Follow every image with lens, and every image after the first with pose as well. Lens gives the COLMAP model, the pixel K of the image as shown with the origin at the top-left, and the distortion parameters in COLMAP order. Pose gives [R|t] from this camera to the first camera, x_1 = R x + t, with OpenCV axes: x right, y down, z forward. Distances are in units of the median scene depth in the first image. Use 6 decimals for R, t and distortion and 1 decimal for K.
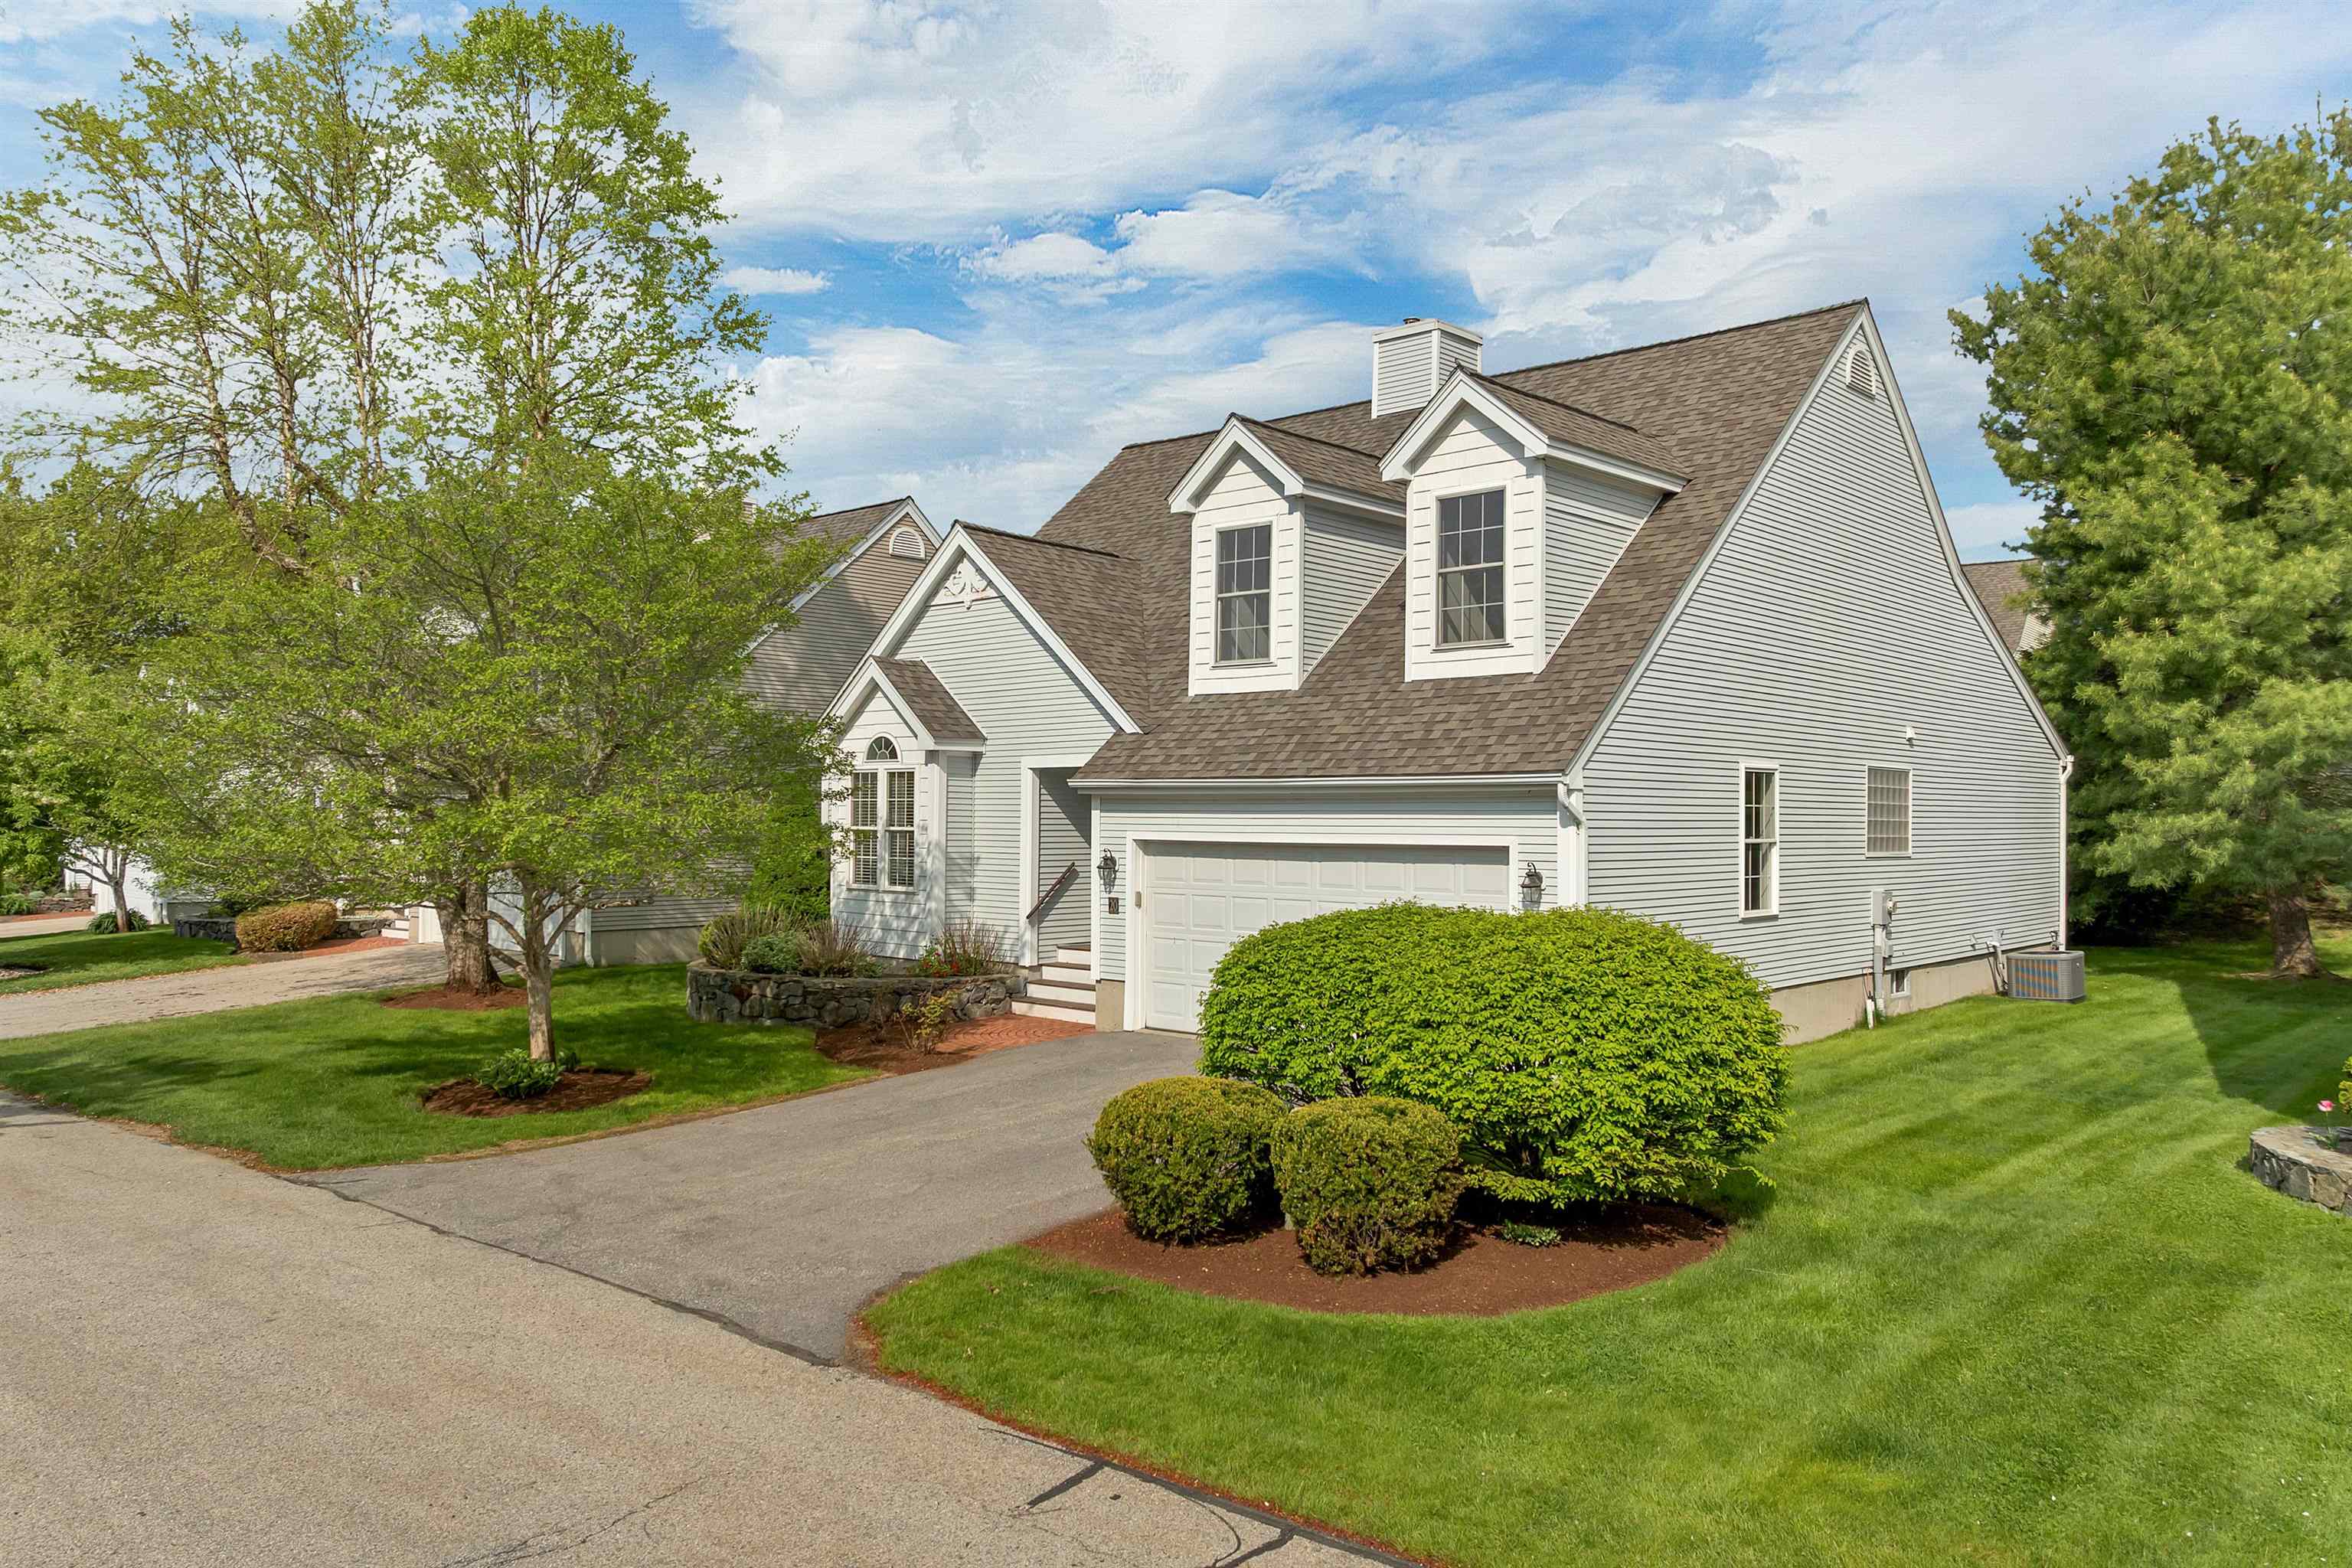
lens RADIAL K [[1723.4, 0, 1176.0], [0, 1723.4, 784.0], [0, 0, 1]] dist [-0.003073, -0.000486]
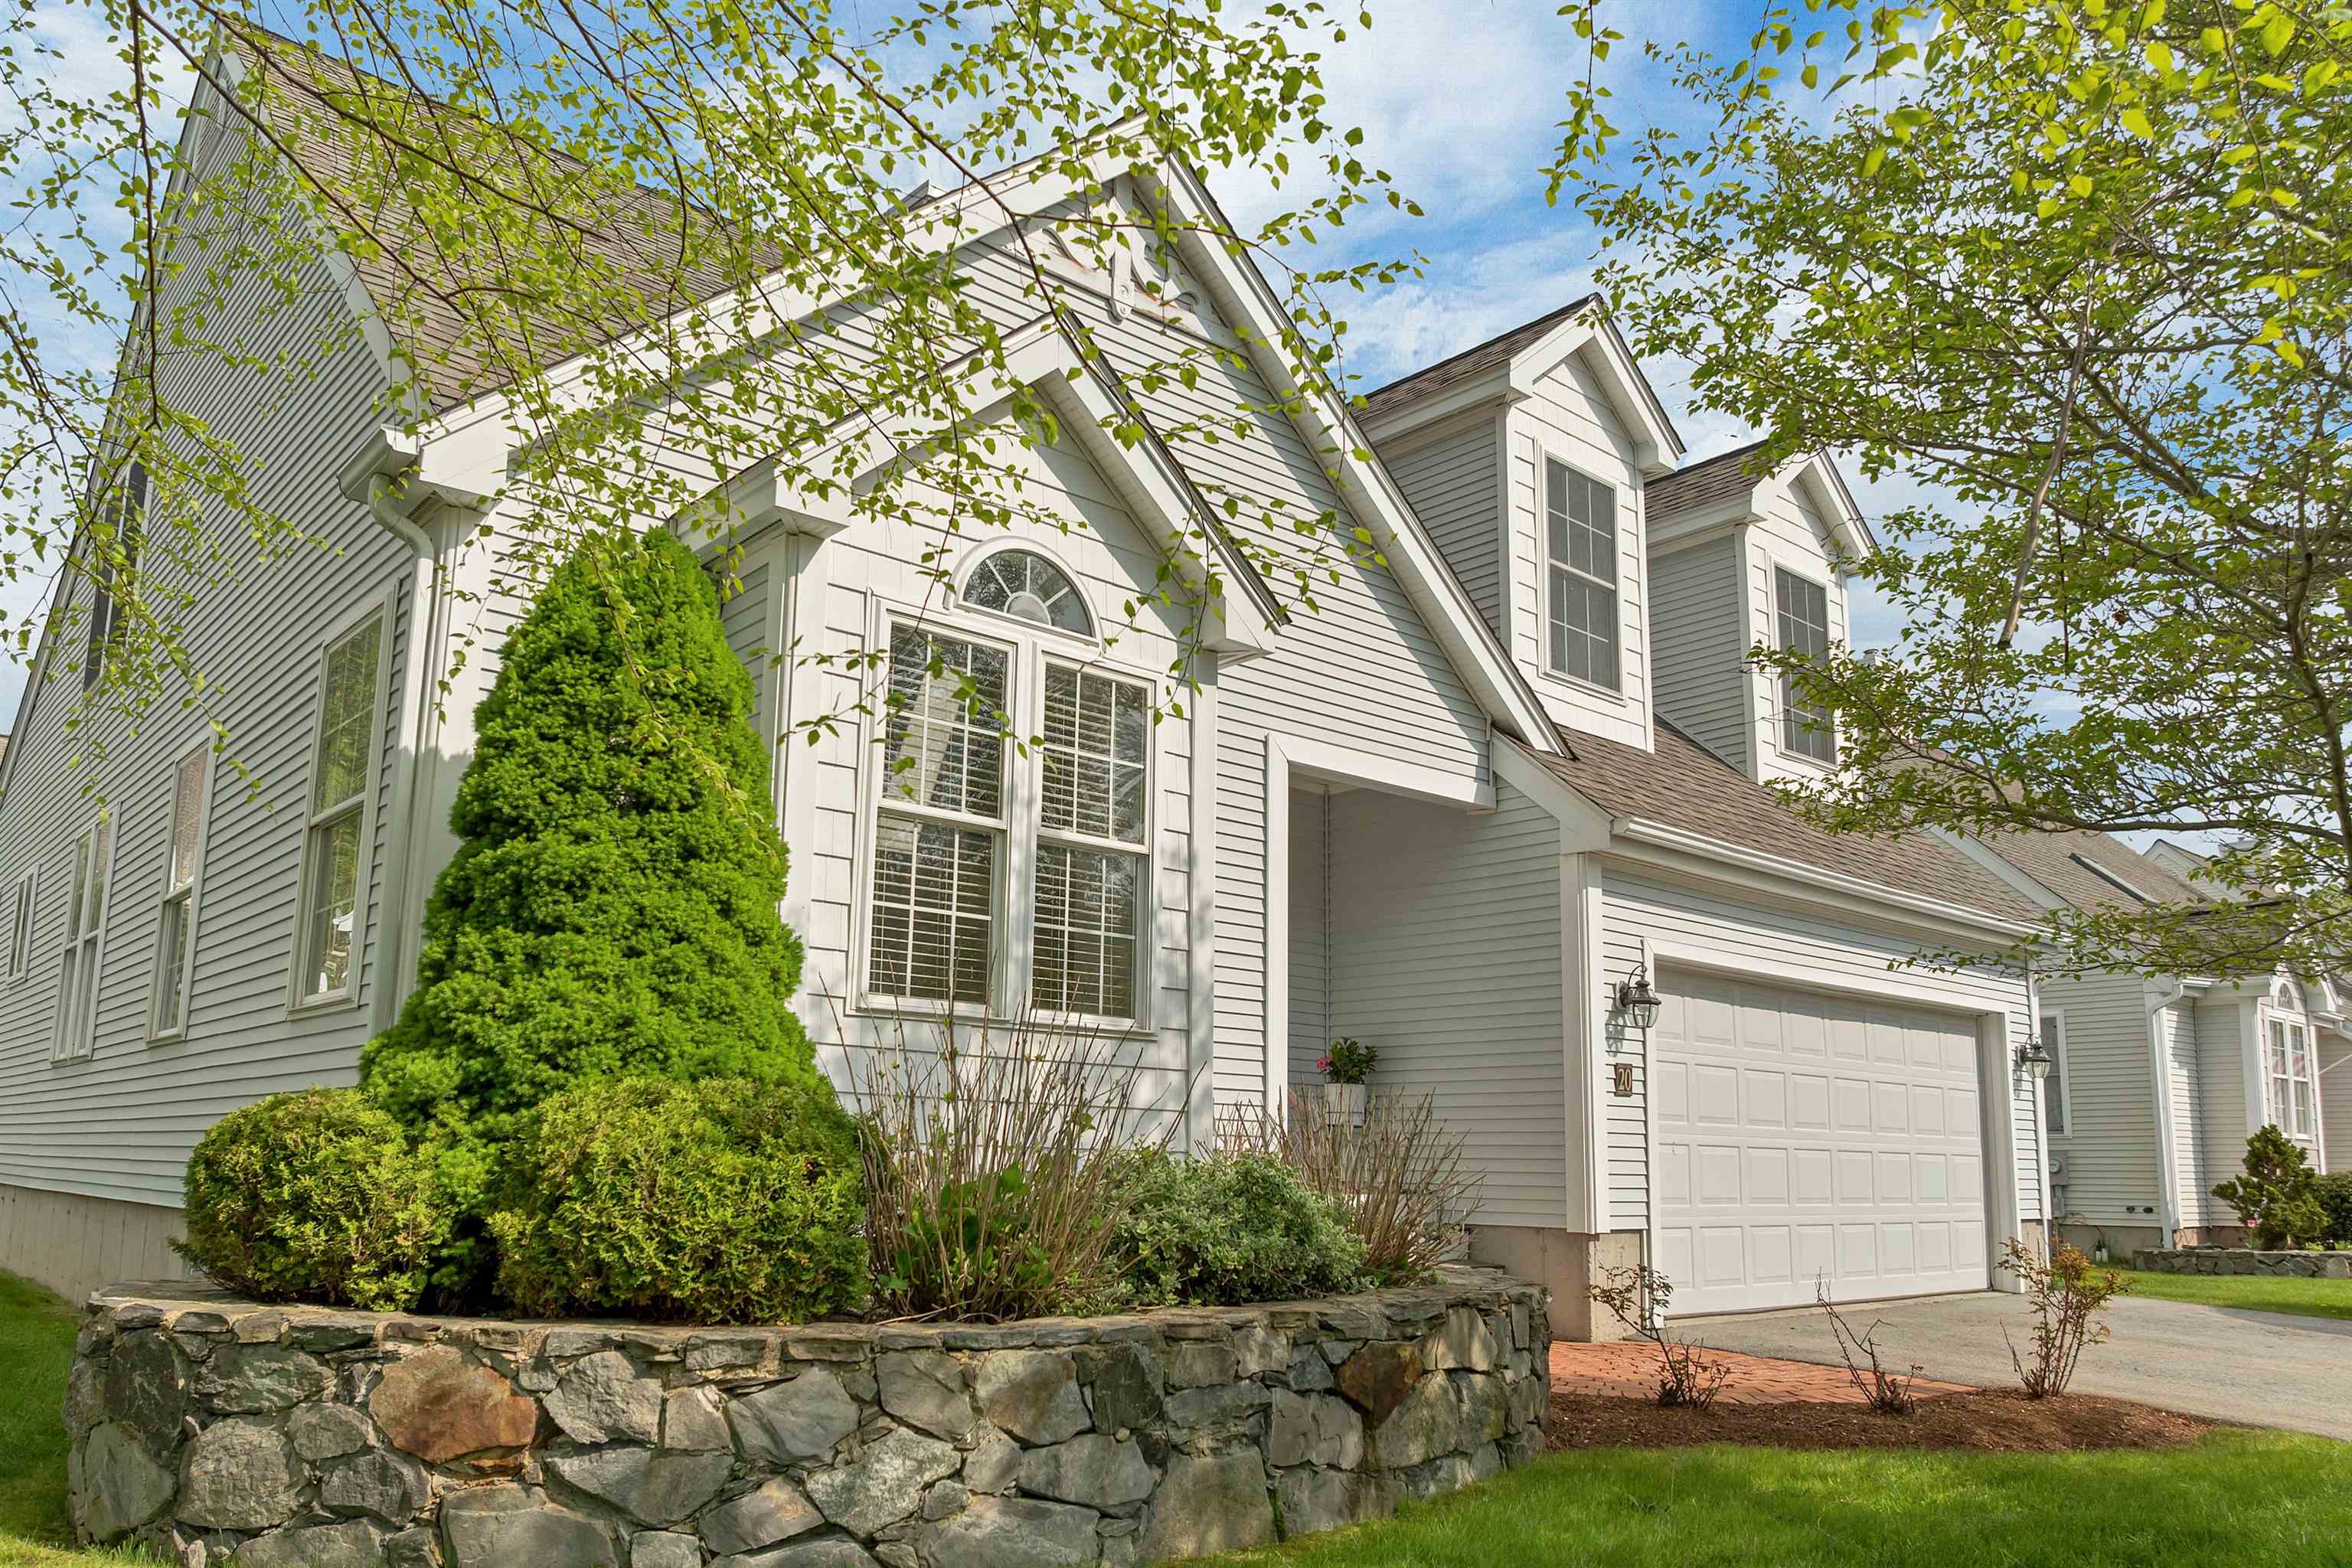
lens RADIAL K [[1723.4, 0, 1176.0], [0, 1723.4, 784.0], [0, 0, 1]] dist [-0.003073, -0.000486]
pose [[0.117101, 0.221232, 0.968165, -0.486165], [-0.046275, 0.975029, -0.217204, 0.087620], [-0.992041, -0.019367, 0.124414, 0.948226]]
